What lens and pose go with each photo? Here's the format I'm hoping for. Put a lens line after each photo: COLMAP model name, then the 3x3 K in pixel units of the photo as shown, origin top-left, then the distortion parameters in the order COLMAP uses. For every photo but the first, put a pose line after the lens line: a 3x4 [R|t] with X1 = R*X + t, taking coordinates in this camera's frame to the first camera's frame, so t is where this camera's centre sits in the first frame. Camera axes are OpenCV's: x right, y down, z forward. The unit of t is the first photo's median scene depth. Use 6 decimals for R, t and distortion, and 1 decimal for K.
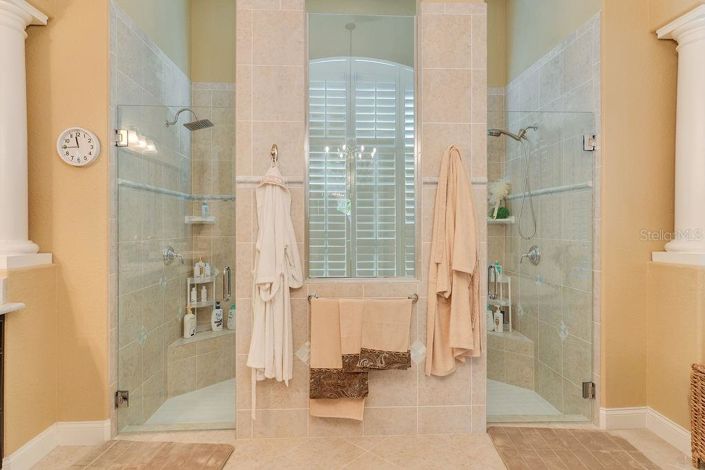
lens RADIAL K [[392.1, 0, 351.8], [0, 392.1, 225.8], [0, 0, 1]] dist [0.000605, -0.000324]
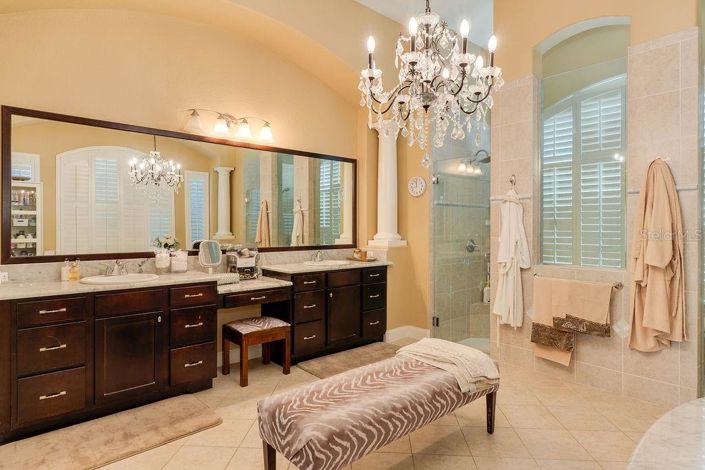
lens RADIAL K [[392.1, 0, 351.8], [0, 392.1, 225.8], [0, 0, 1]] dist [0.000605, -0.000324]
pose [[0.623517, 0.000716, -0.781809, 0.624428], [-0.002592, 0.999996, -0.001152, -0.002366], [0.781806, 0.002744, 0.623516, -0.467290]]
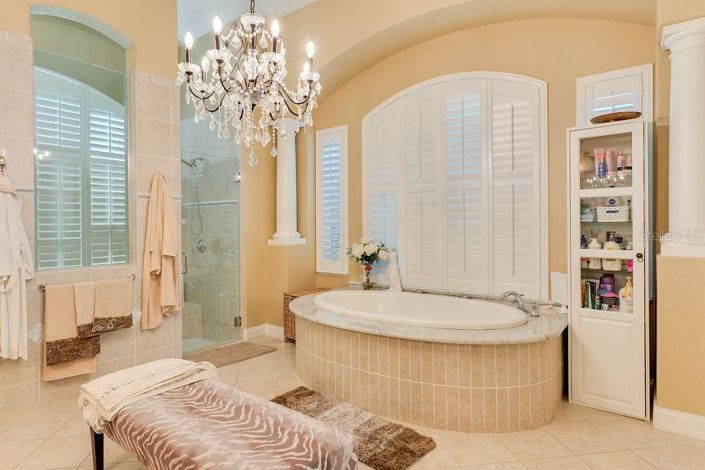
lens RADIAL K [[392.1, 0, 351.8], [0, 392.1, 225.8], [0, 0, 1]] dist [0.000605, -0.000324]
pose [[0.634783, -0.006206, 0.772666, -0.439147], [0.006662, 0.999975, 0.002558, -0.000707], [-0.772662, 0.003524, 0.634808, -0.518901]]
